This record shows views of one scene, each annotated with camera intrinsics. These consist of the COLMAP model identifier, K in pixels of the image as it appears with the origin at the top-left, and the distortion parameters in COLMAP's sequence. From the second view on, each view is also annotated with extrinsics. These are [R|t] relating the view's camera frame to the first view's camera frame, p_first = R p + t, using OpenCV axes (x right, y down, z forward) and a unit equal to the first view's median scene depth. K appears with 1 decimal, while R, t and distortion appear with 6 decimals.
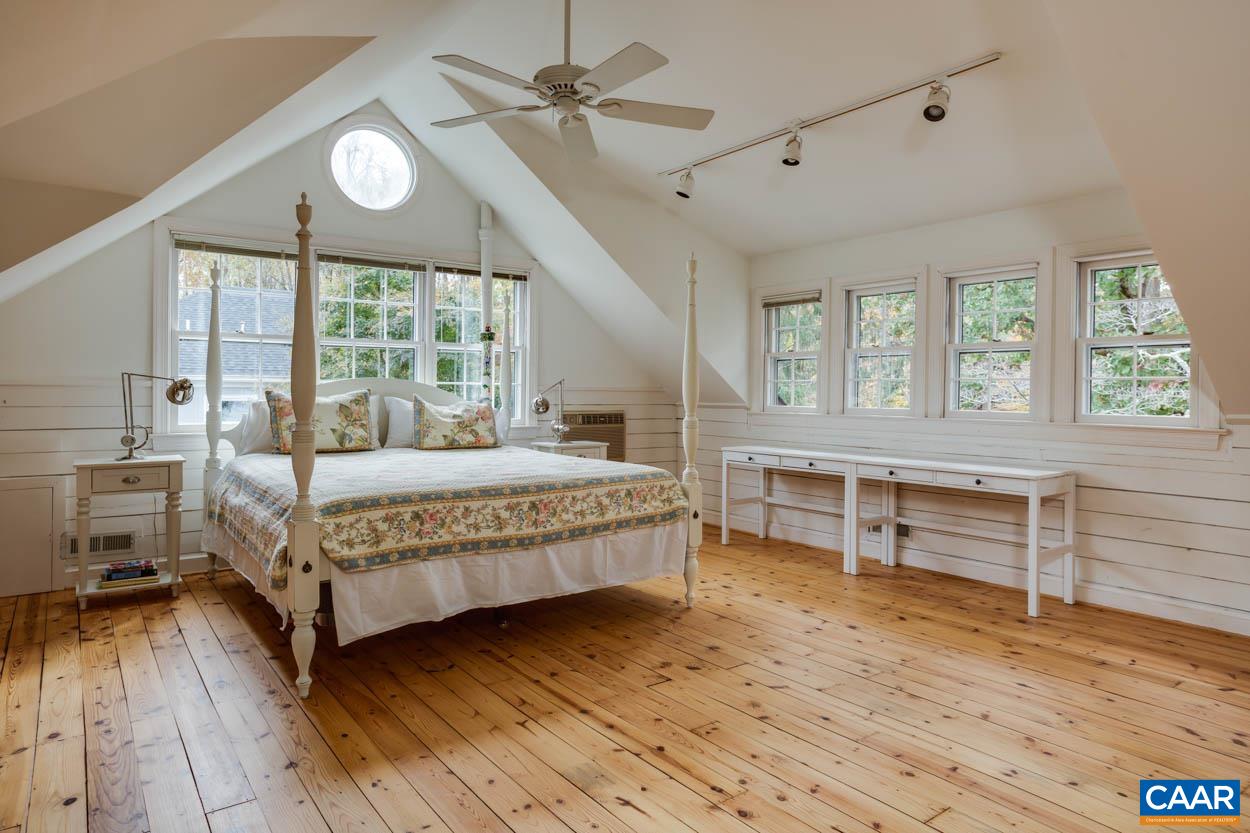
lens RADIAL K [[740.6, 0, 595.3], [0, 740.6, 398.7], [0, 0, 1]] dist [-0.014547, 0.006486]
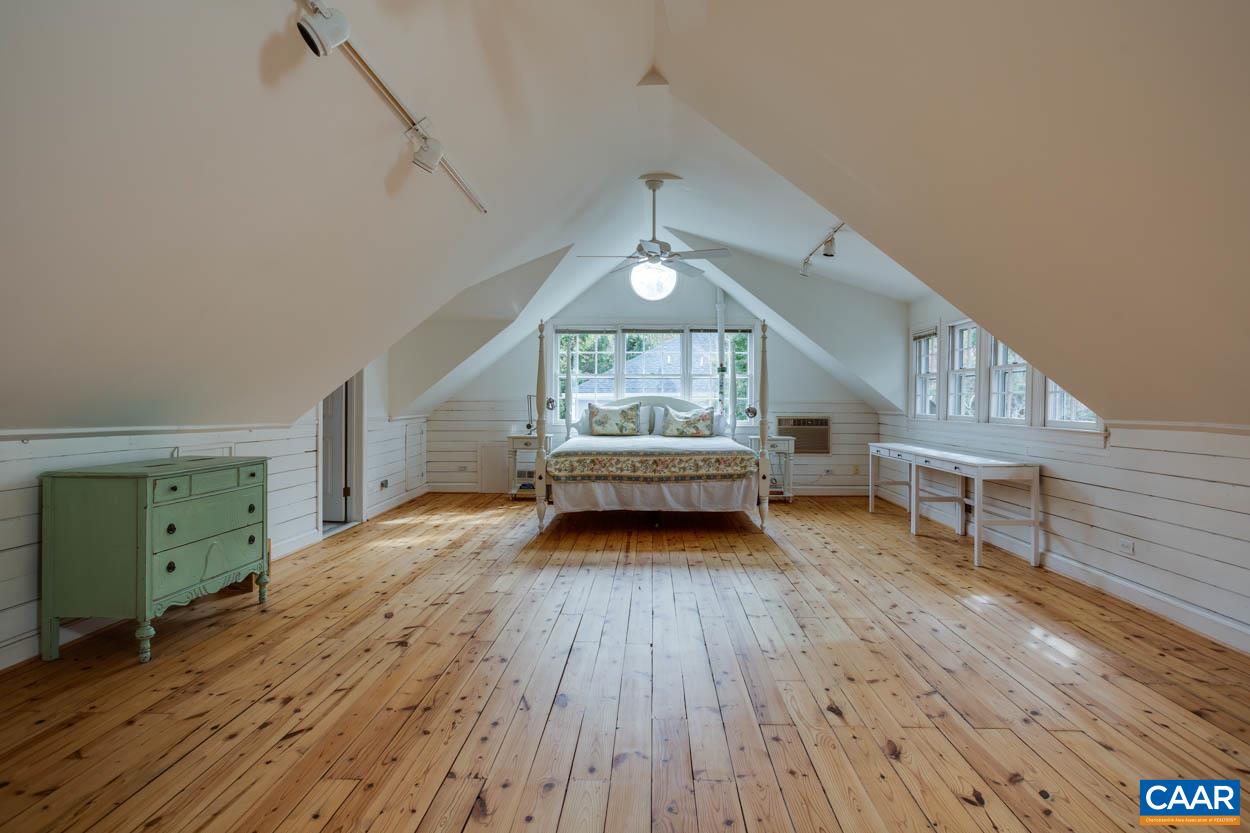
lens RADIAL K [[616.5, 0, 620.9], [0, 616.5, 411.5], [0, 0, 1]] dist [-0.021283, 0.001243]
pose [[0.798385, 0.005774, -0.602120, 0.781651], [-0.004481, 0.999983, 0.003648, 0.005790], [0.602131, -0.000215, 0.798397, -0.330802]]
